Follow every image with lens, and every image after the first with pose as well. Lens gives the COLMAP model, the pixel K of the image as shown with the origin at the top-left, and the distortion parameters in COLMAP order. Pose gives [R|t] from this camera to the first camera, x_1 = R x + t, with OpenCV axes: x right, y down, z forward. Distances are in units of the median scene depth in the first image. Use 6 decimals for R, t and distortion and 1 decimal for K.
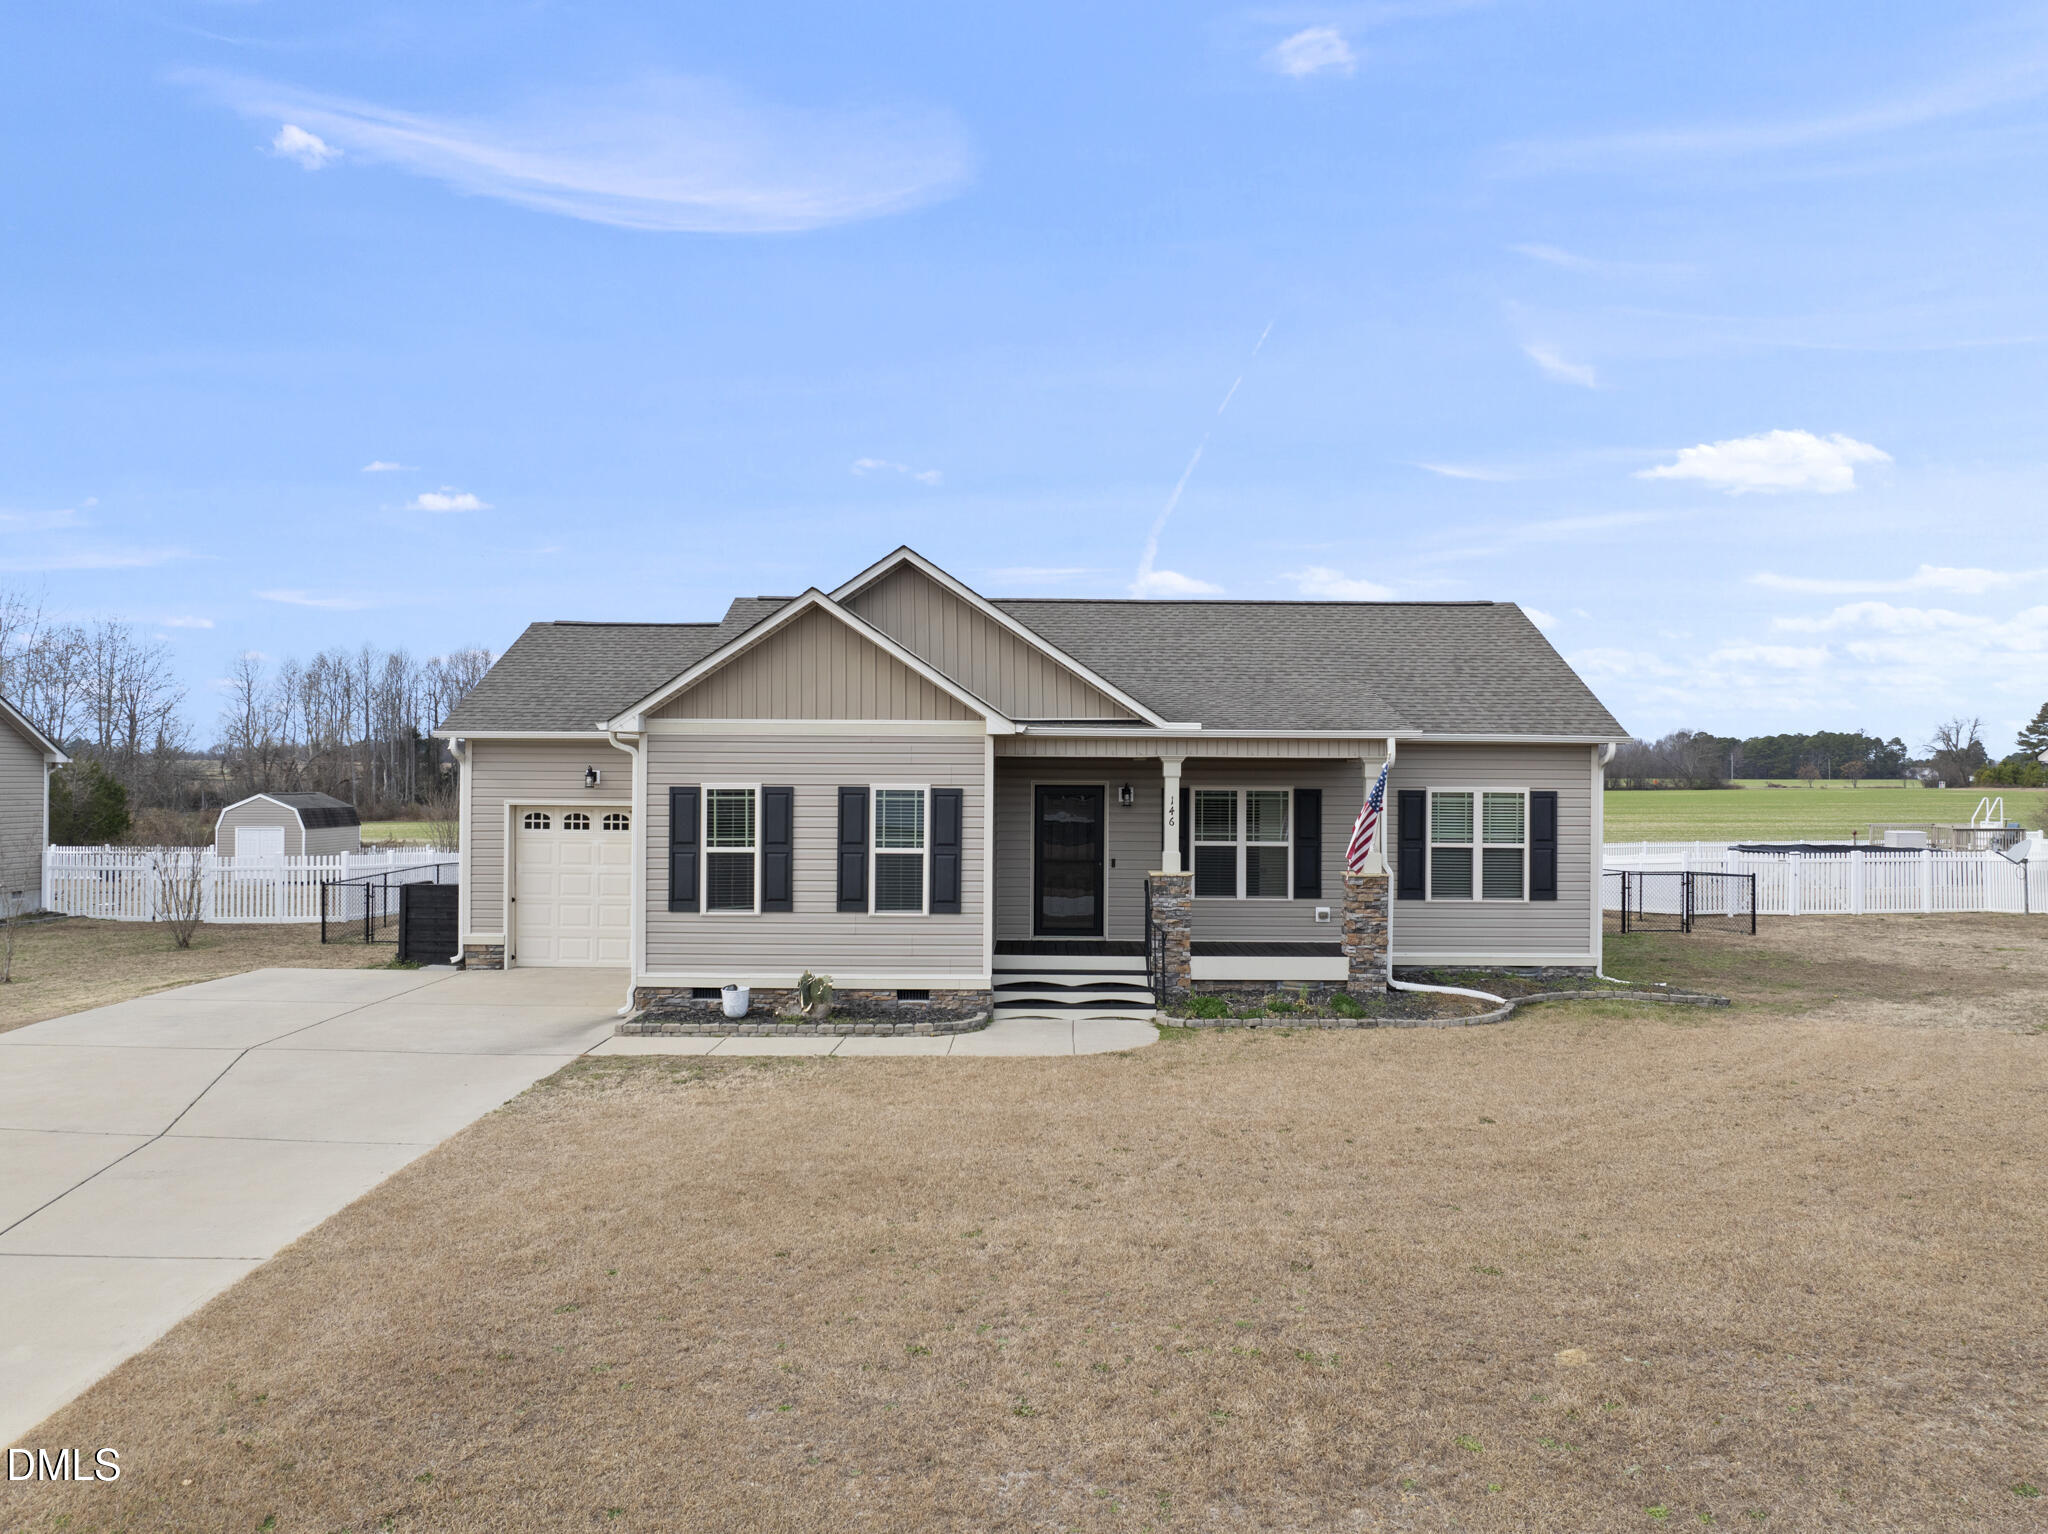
lens RADIAL K [[1391.7, 0, 1024.0], [0, 1391.7, 767.0], [0, 0, 1]] dist [-0.041196, -0.001726]
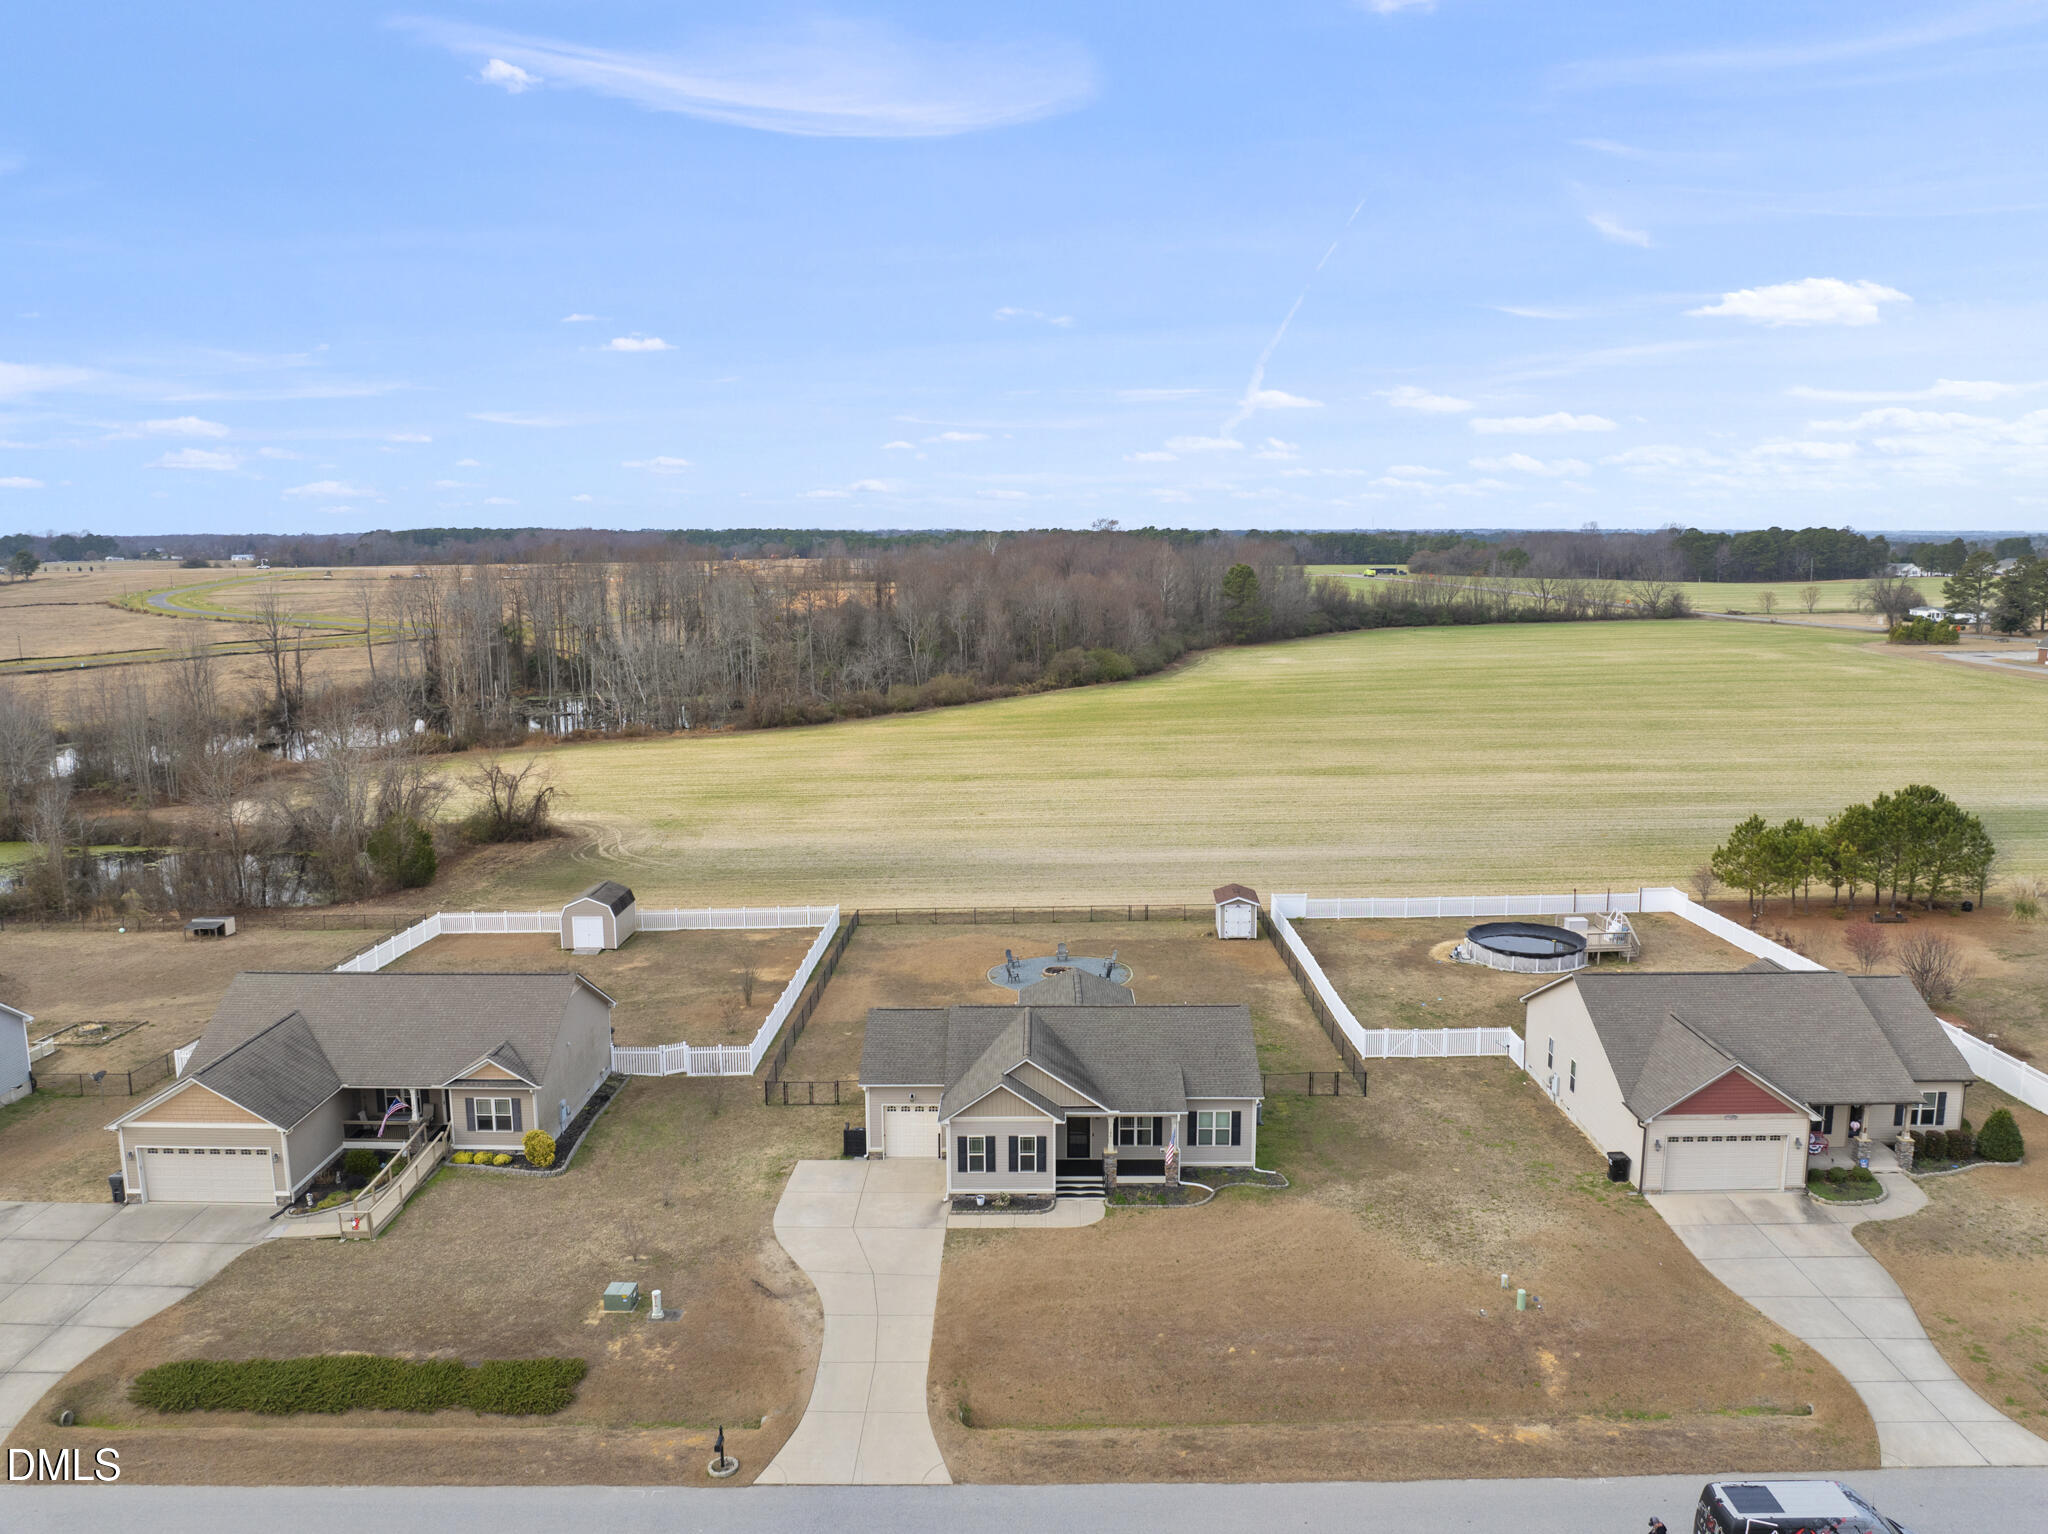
lens RADIAL K [[1391.7, 0, 1024.0], [0, 1391.7, 767.0], [0, 0, 1]] dist [-0.041196, -0.001726]
pose [[0.999928, -0.010655, -0.005555, -0.067779], [0.011432, 0.985952, 0.166636, -1.363337], [0.003702, -0.166687, 0.986003, -2.050140]]
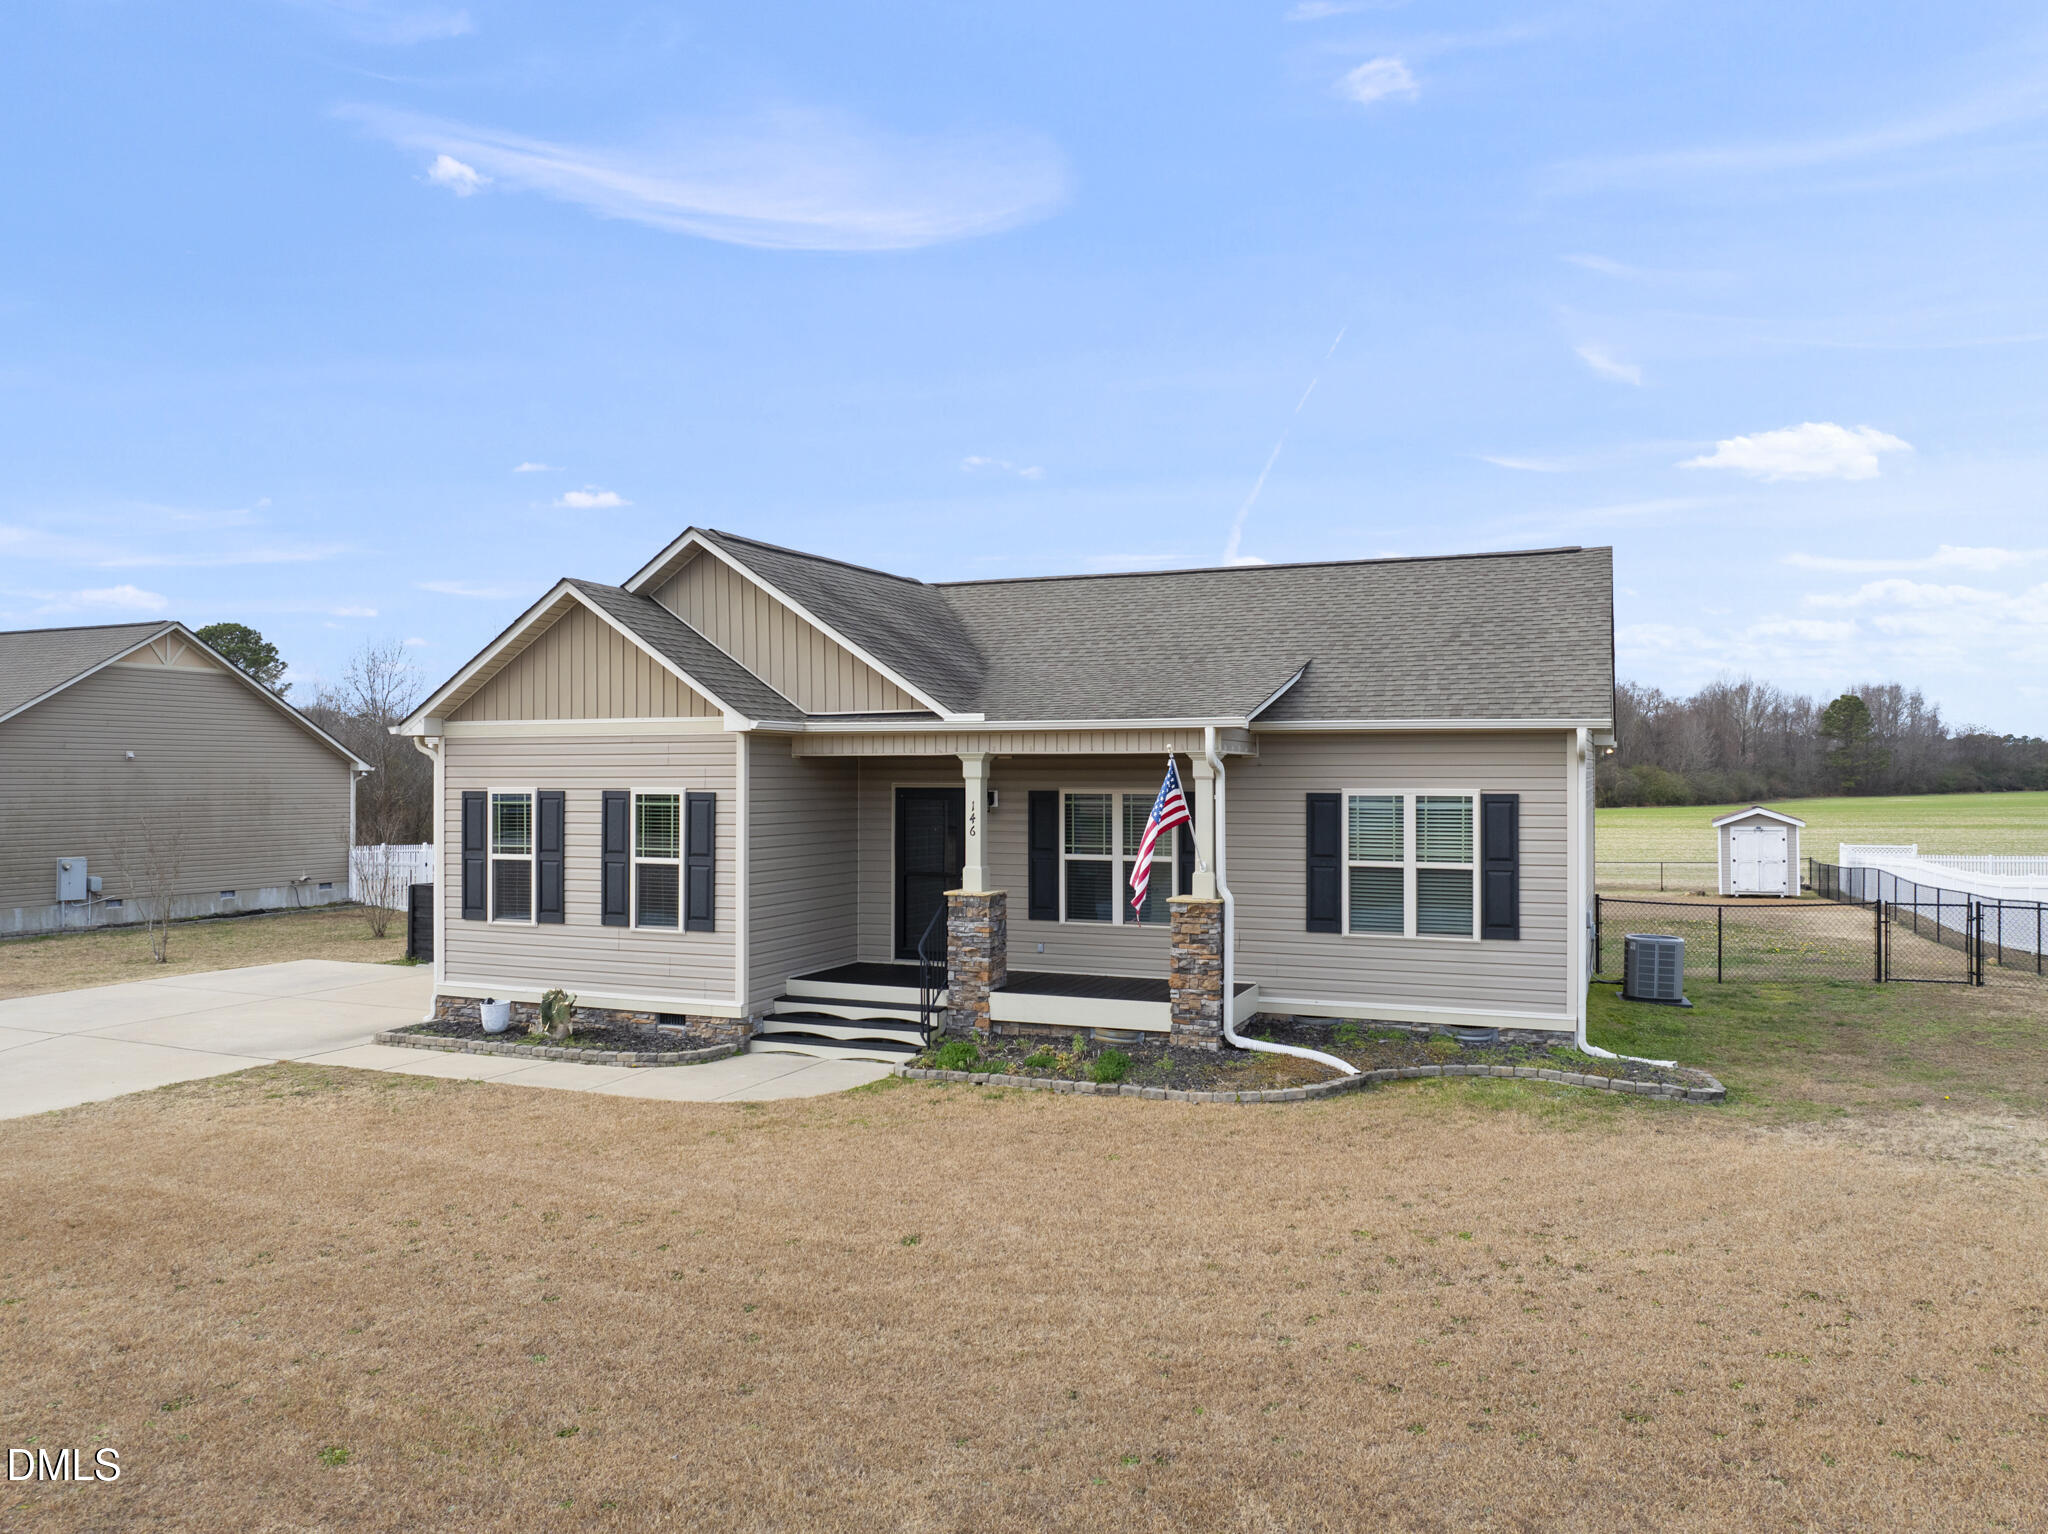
lens RADIAL K [[1427.2, 0, 1060.2], [0, 1427.2, 773.0], [0, 0, 1]] dist [-0.035656, 0.003668]
pose [[0.932624, -0.006718, -0.360786, 0.479678], [0.008473, 0.999959, 0.003282, 0.001789], [0.360749, -0.006118, 0.932643, 0.218536]]
